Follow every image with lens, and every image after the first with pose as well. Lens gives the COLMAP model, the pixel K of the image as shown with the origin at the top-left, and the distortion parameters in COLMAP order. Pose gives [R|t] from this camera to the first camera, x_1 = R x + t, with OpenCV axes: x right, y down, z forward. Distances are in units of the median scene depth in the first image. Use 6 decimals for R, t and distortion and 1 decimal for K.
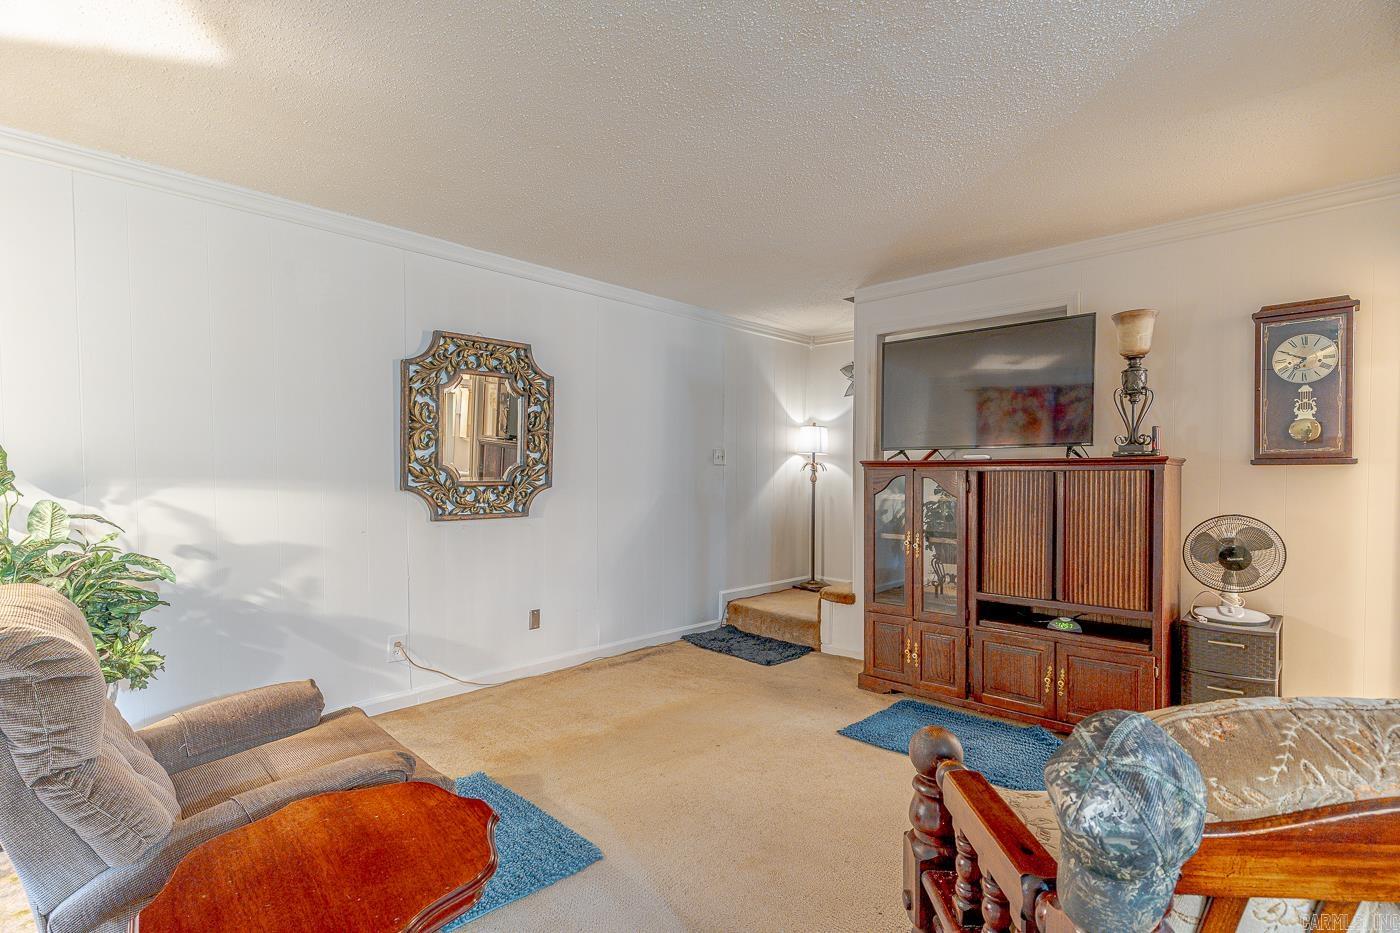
lens RADIAL K [[668.1, 0, 702.8], [0, 668.1, 474.0], [0, 0, 1]] dist [0.000351, 0.002270]
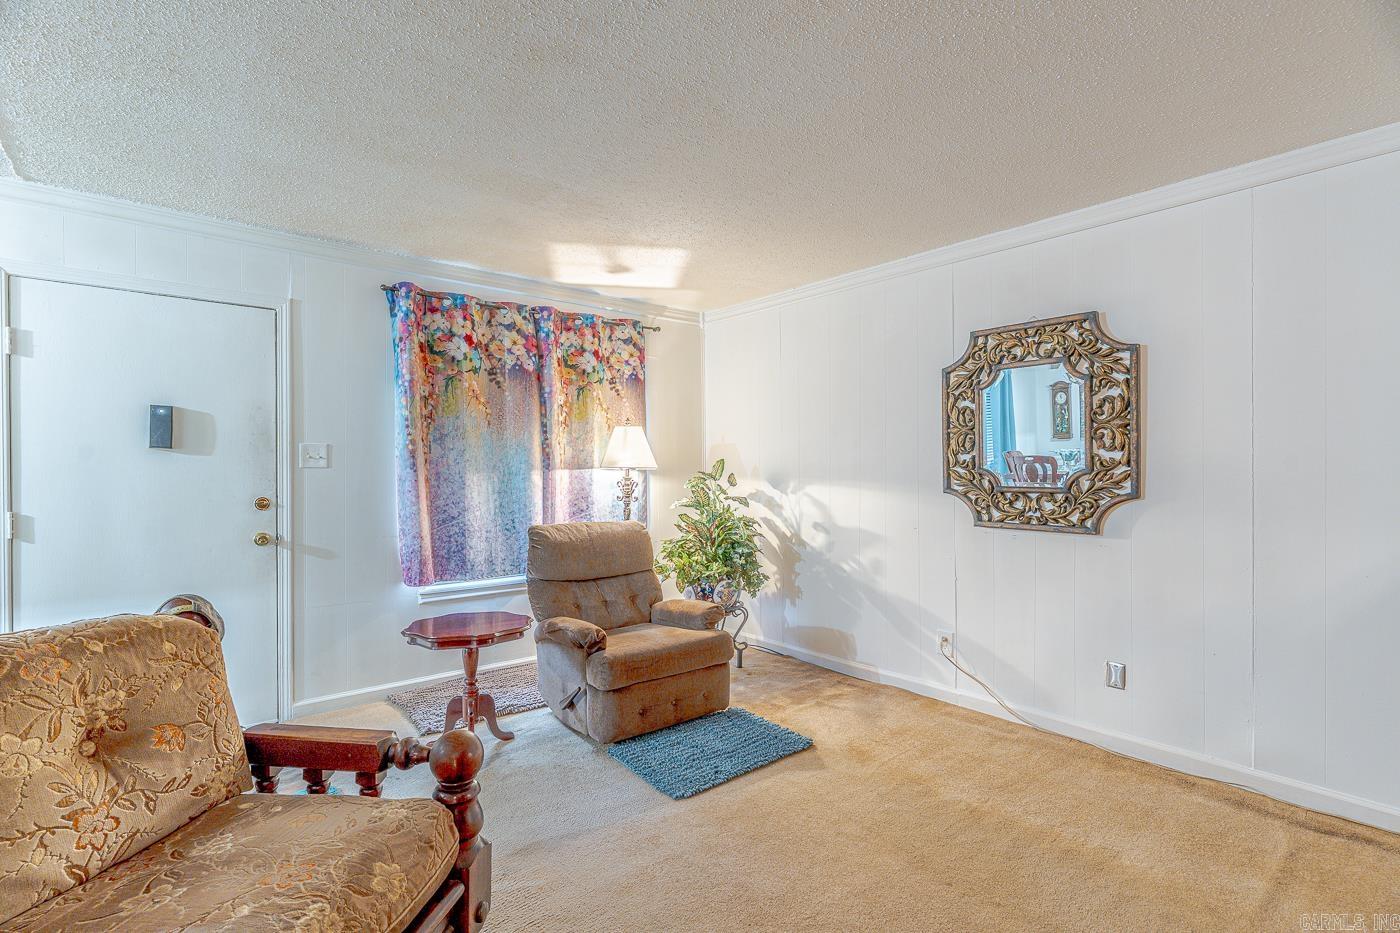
lens RADIAL K [[668.1, 0, 695.4], [0, 668.1, 472.0], [0, 0, 1]] dist [0.000351, 0.002270]
pose [[-0.116515, -0.010886, -0.993129, 0.639292], [-0.016910, 0.999817, -0.008975, 0.007411], [0.993045, 0.015748, -0.116677, 0.731444]]
